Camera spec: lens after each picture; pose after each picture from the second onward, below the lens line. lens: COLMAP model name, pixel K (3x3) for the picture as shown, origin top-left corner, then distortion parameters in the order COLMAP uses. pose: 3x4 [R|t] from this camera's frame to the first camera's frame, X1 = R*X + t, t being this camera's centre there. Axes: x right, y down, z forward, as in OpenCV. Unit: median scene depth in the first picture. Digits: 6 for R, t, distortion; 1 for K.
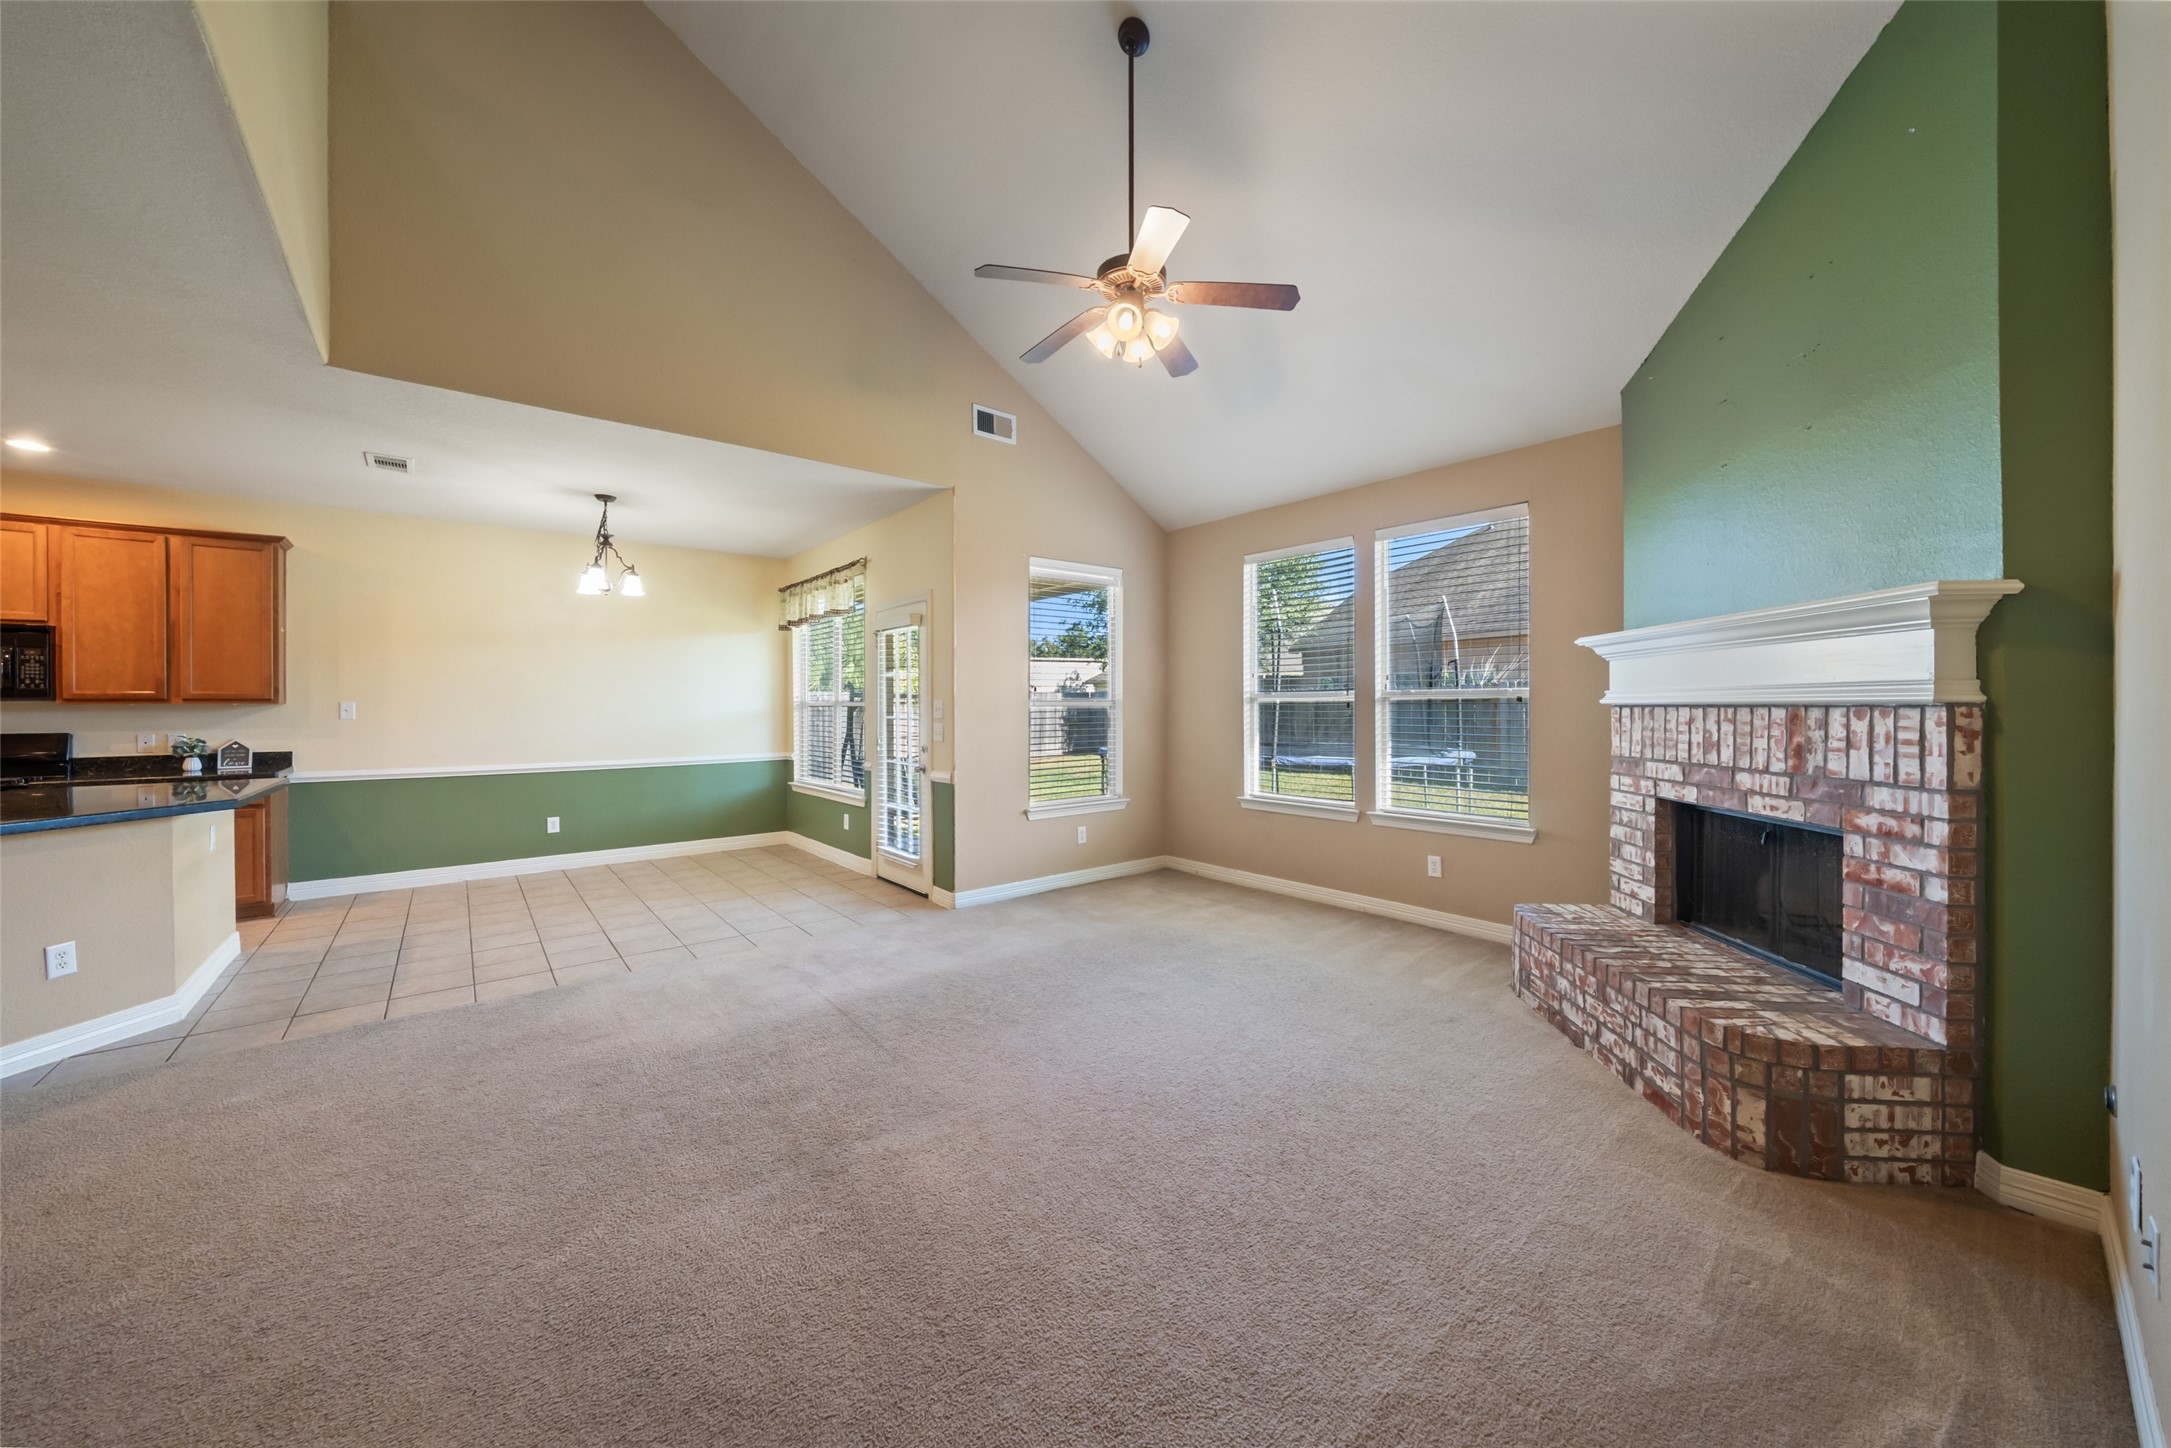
lens RADIAL K [[761.1, 0, 1079.5], [0, 761.1, 707.0], [0, 0, 1]] dist [-0.005382, 0.000214]
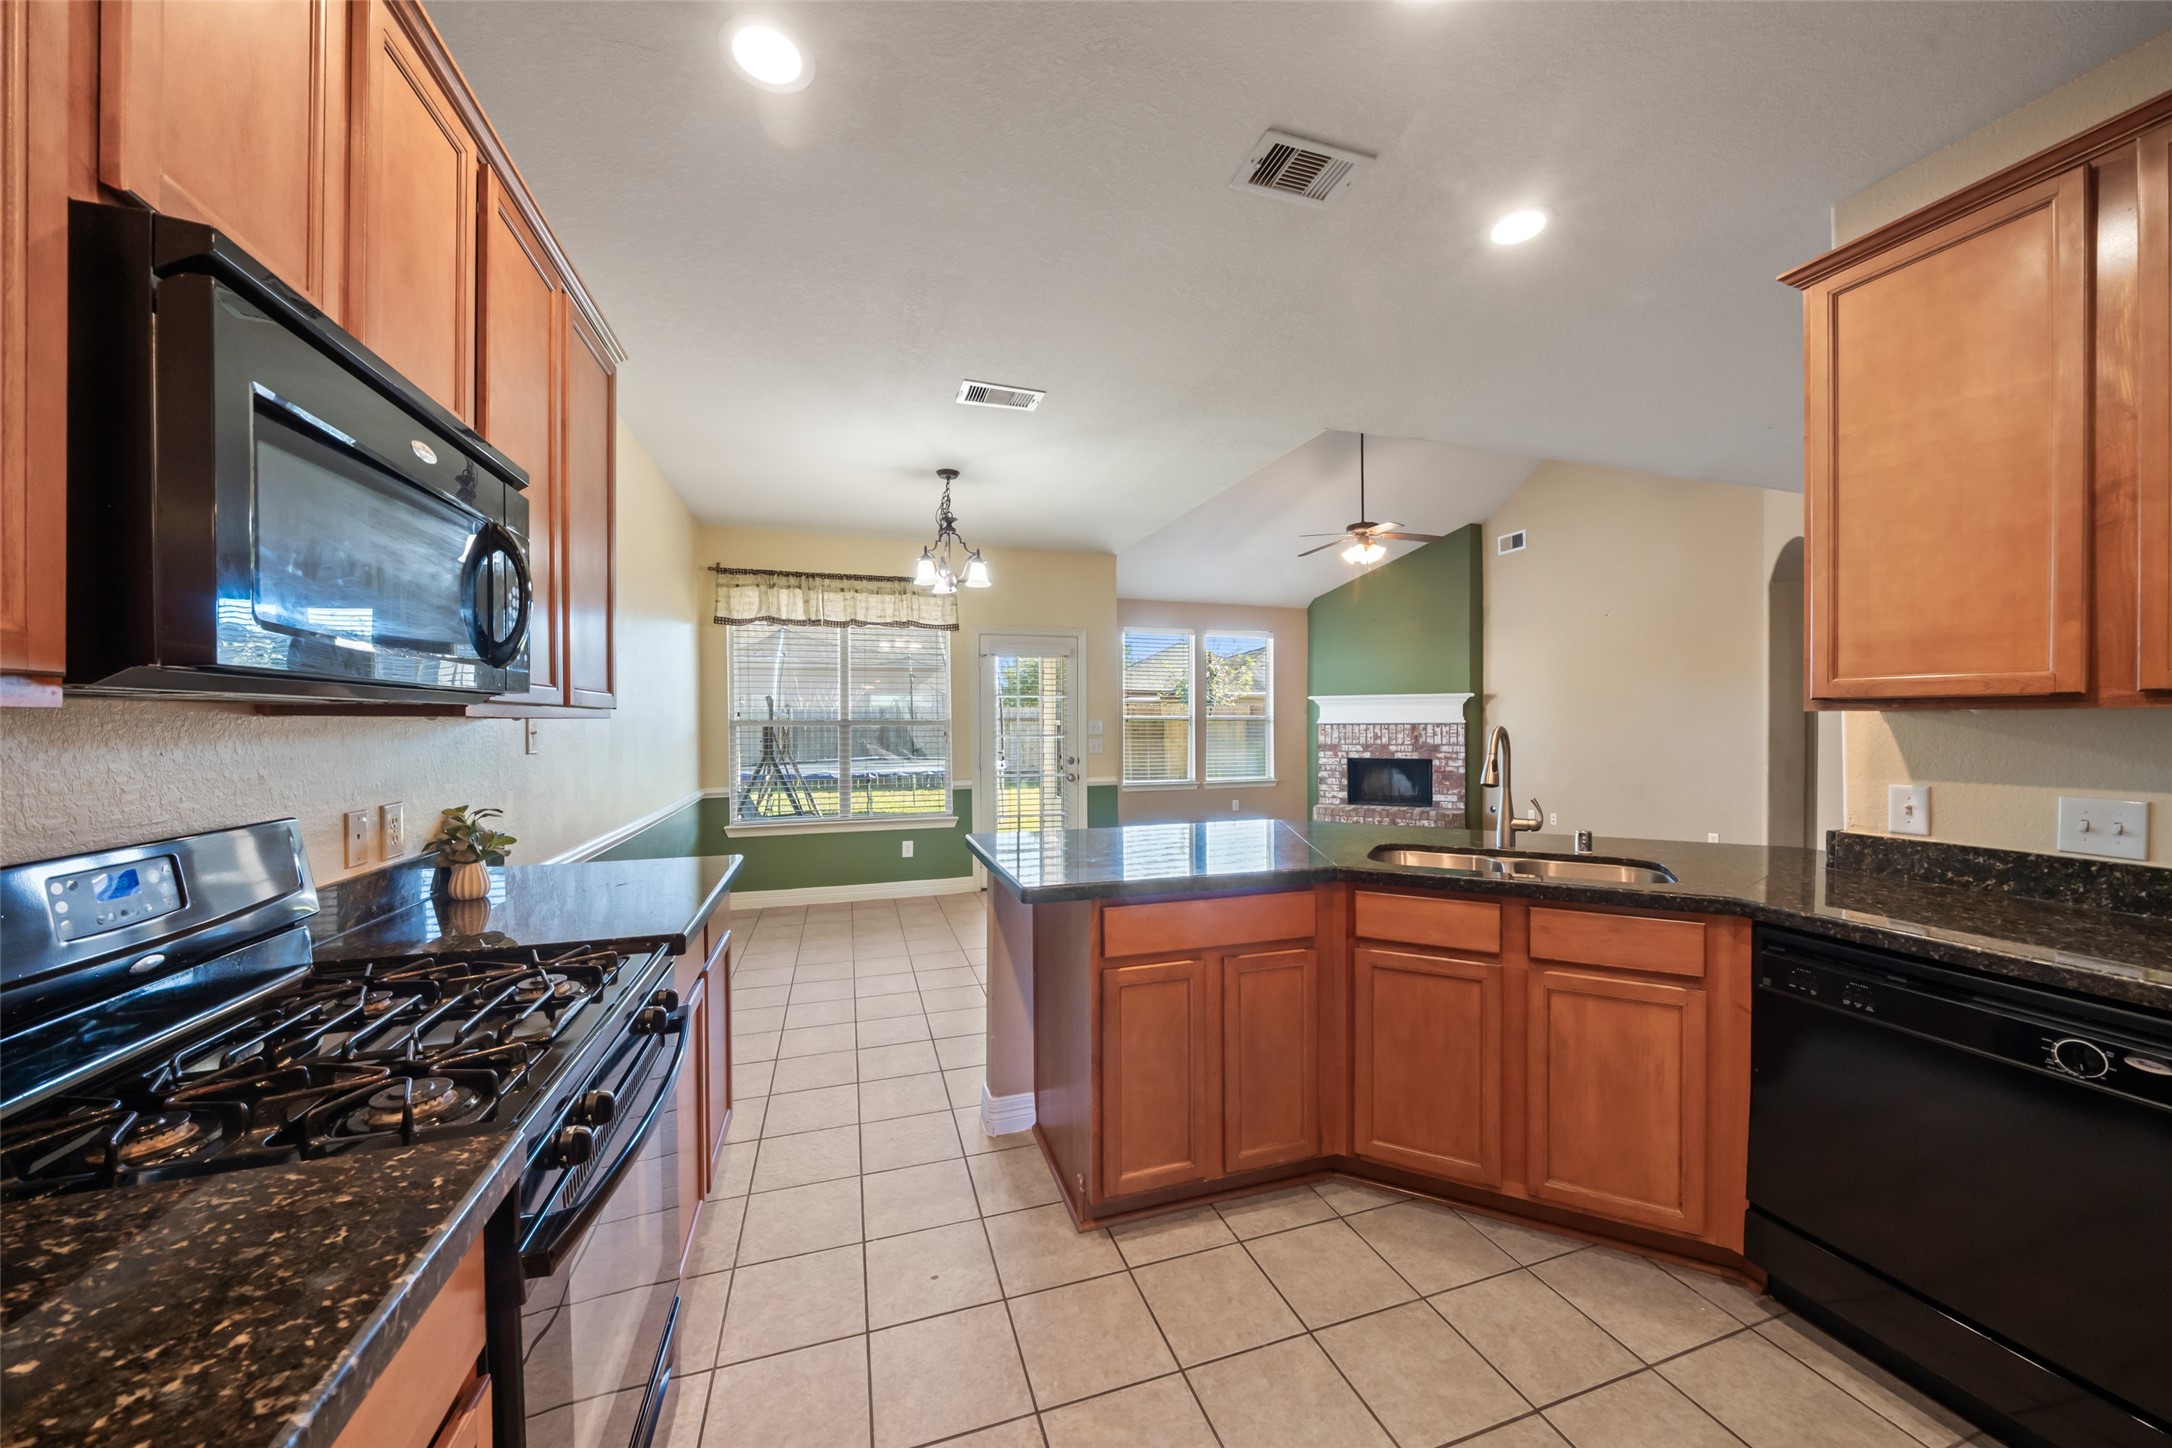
lens RADIAL K [[759.3, 0, 1094.1], [0, 759.3, 727.2], [0, 0, 1]] dist [0.000484, 0.000037]
pose [[0.364097, -0.002750, 0.931357, -1.928450], [0.003953, 0.999991, 0.001407, 0.002135], [-0.931353, 0.003169, 0.364105, 0.791436]]
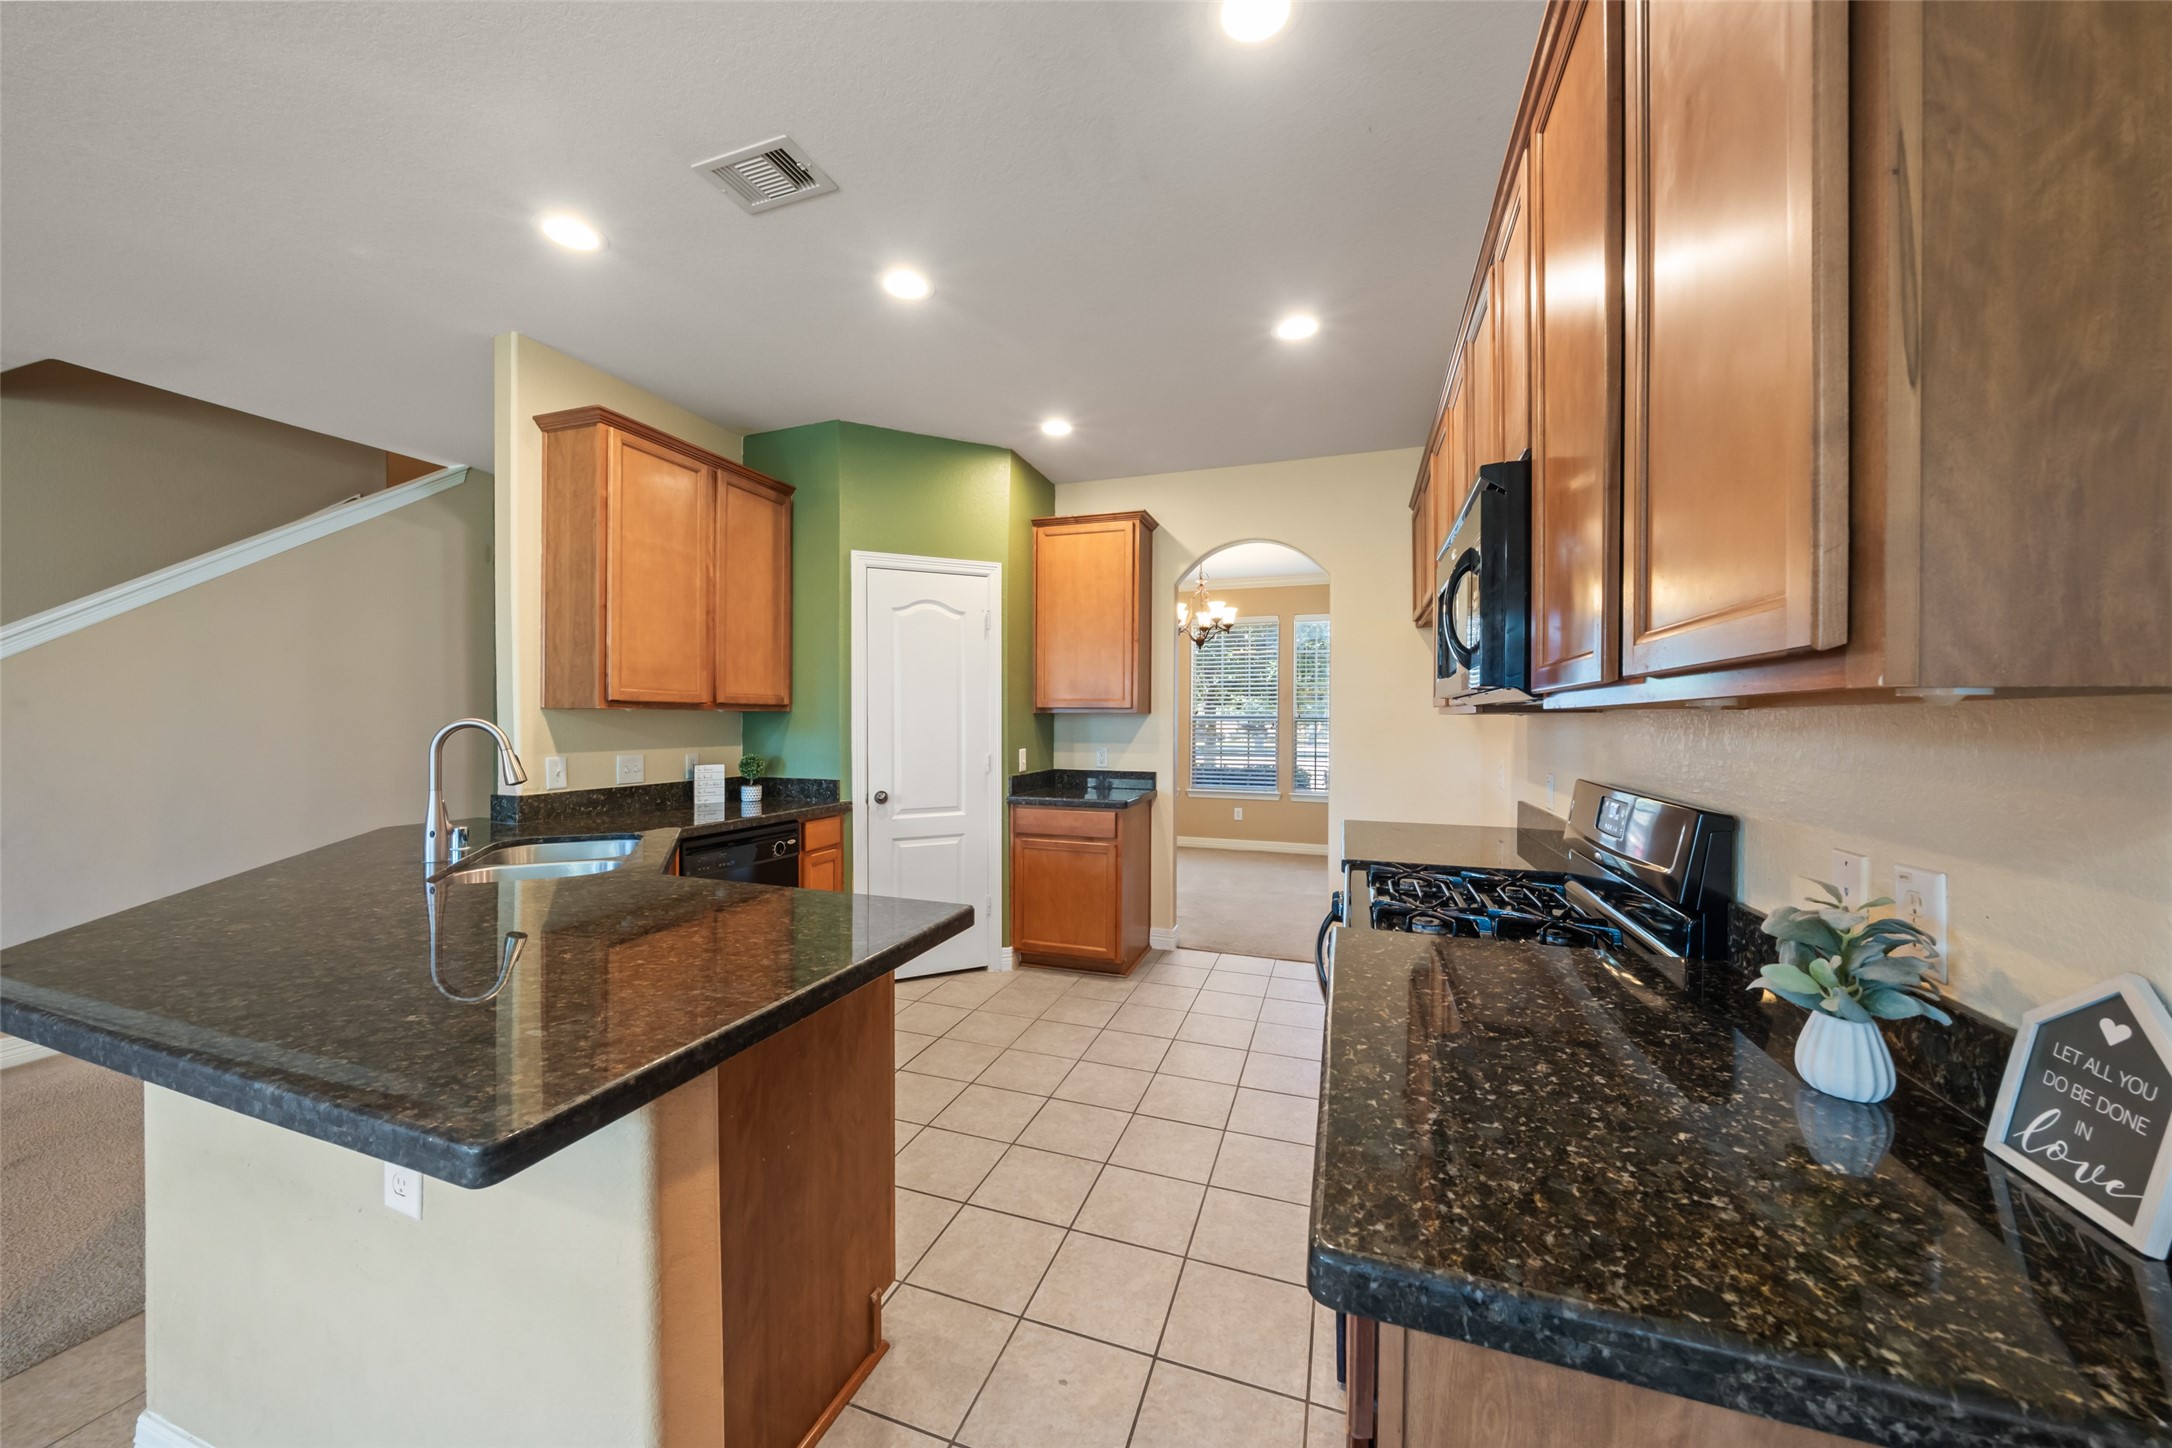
lens RADIAL K [[753.0, 0, 1091.6], [0, 753.0, 722.6], [0, 0, 1]] dist [-0.001575, 0.000062]
pose [[-0.855735, 0.005160, -0.517388, -1.282178], [-0.002137, 0.999906, 0.013508, -0.003714], [0.517410, 0.012665, -0.855644, 1.451952]]
